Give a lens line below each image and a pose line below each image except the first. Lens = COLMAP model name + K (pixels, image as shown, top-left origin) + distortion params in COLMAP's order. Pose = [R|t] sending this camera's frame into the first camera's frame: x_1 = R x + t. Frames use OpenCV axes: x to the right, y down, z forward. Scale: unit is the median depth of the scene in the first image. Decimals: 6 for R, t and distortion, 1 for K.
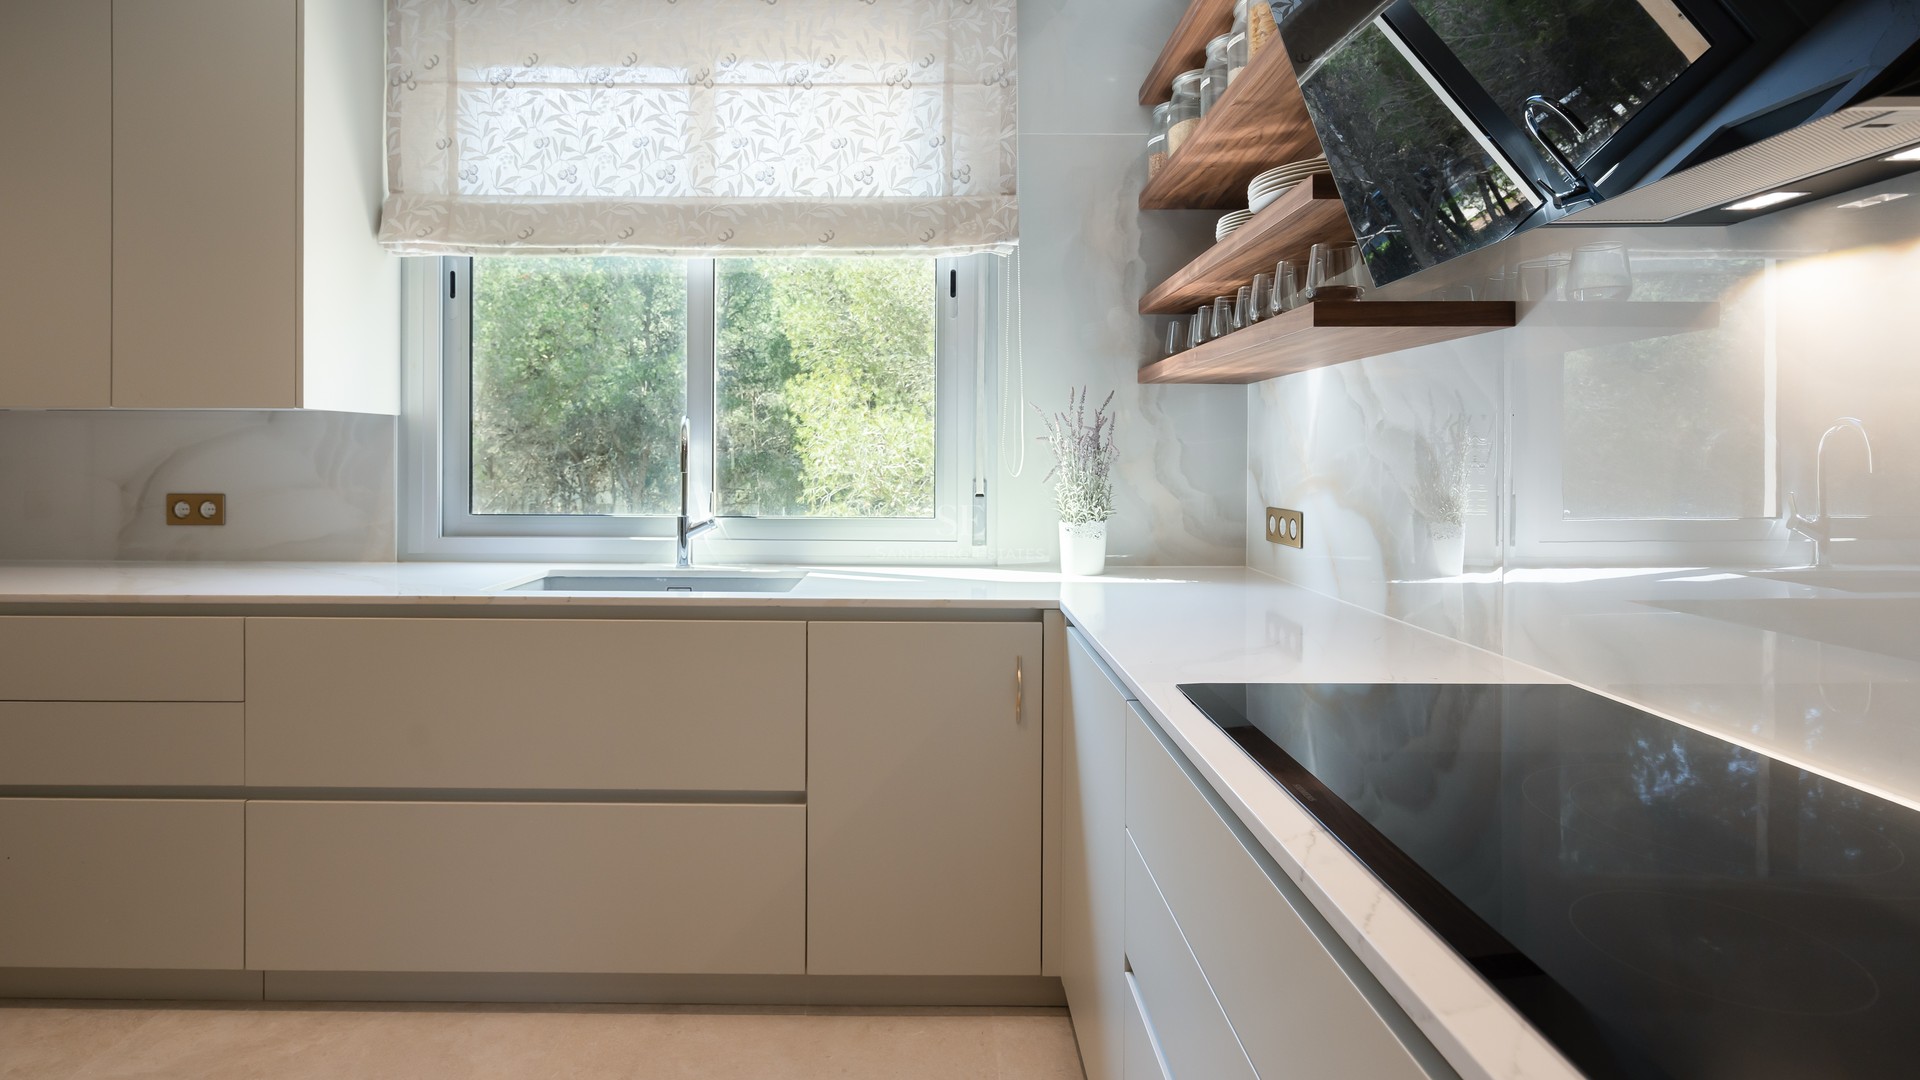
lens RADIAL K [[909.9, 0, 965.1], [0, 909.9, 479.7], [0, 0, 1]] dist [0.002561, 0.000752]
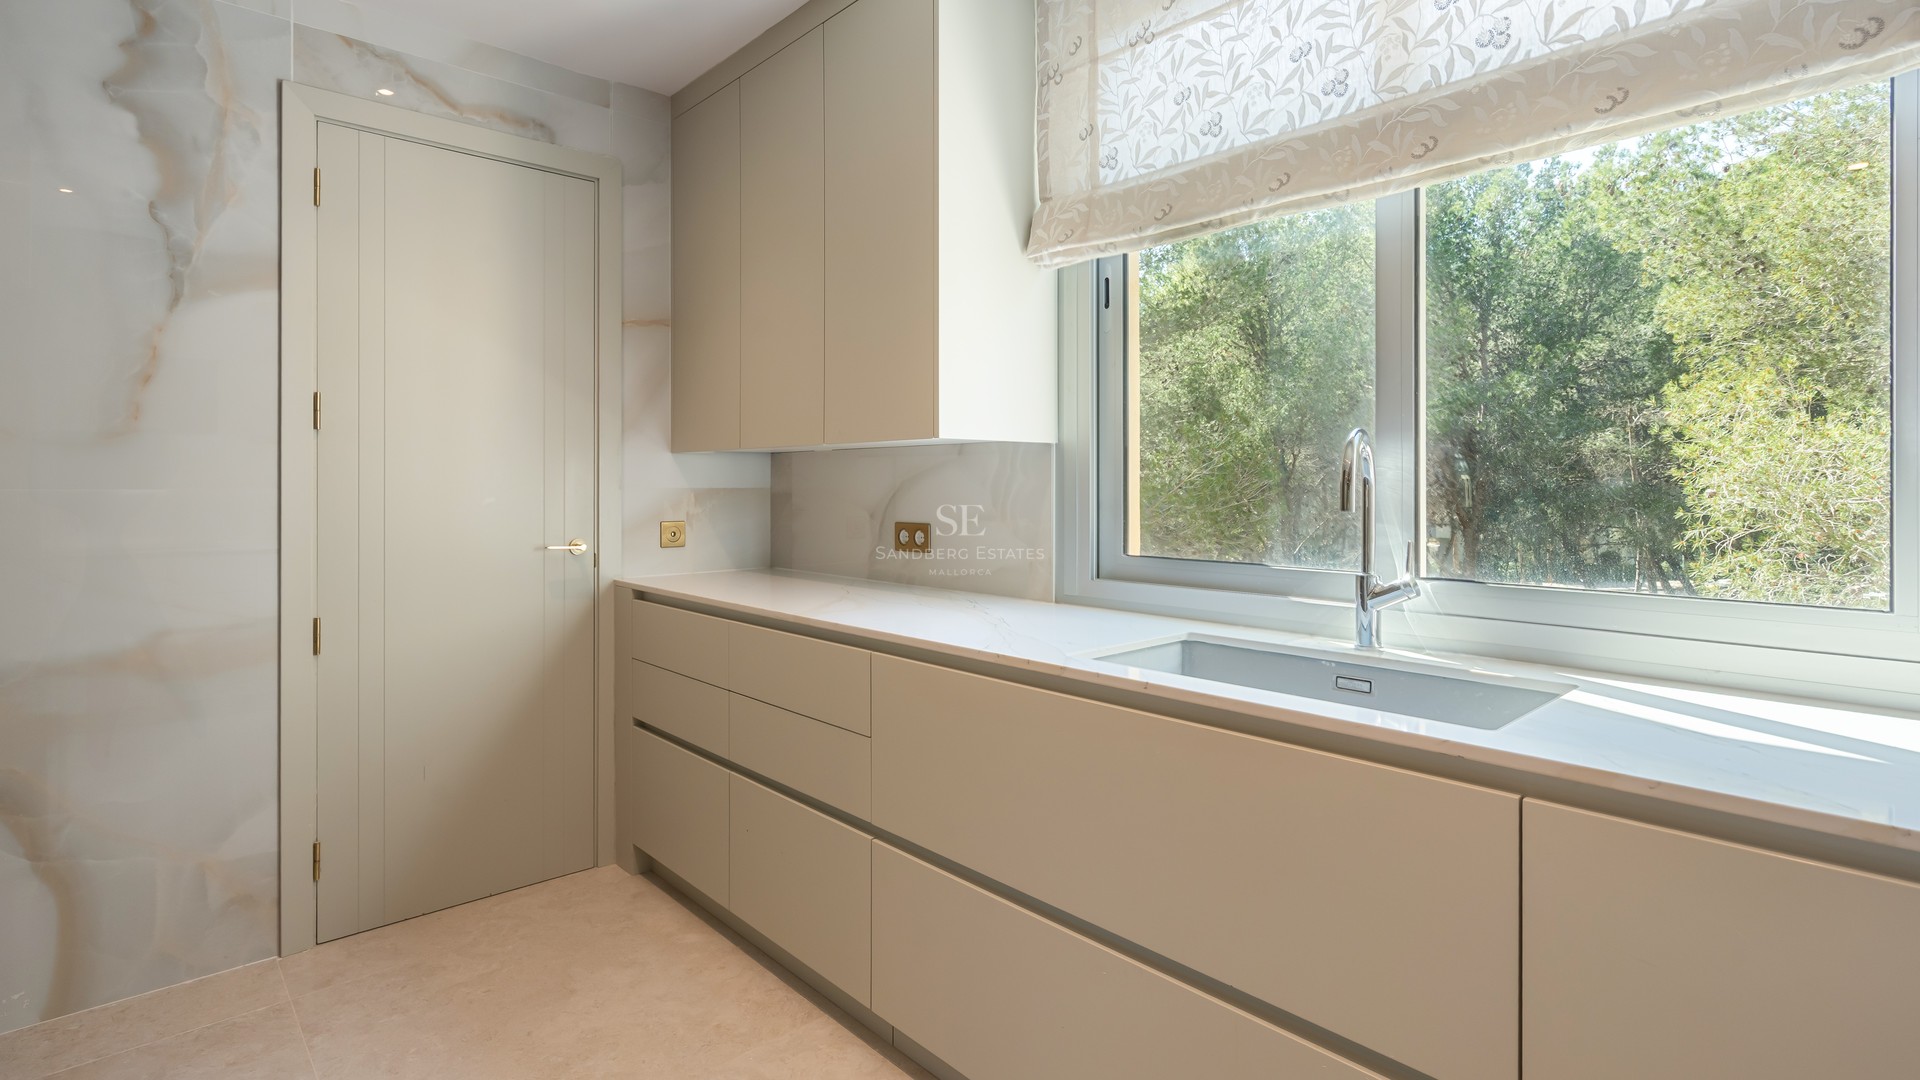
lens RADIAL K [[909.9, 0, 965.1], [0, 909.9, 479.7], [0, 0, 1]] dist [0.002561, 0.000752]
pose [[0.649273, -0.008567, -0.760507, 0.017652], [-0.018826, 0.999449, -0.027331, -0.007253], [0.760322, 0.032063, 0.648754, 0.342518]]
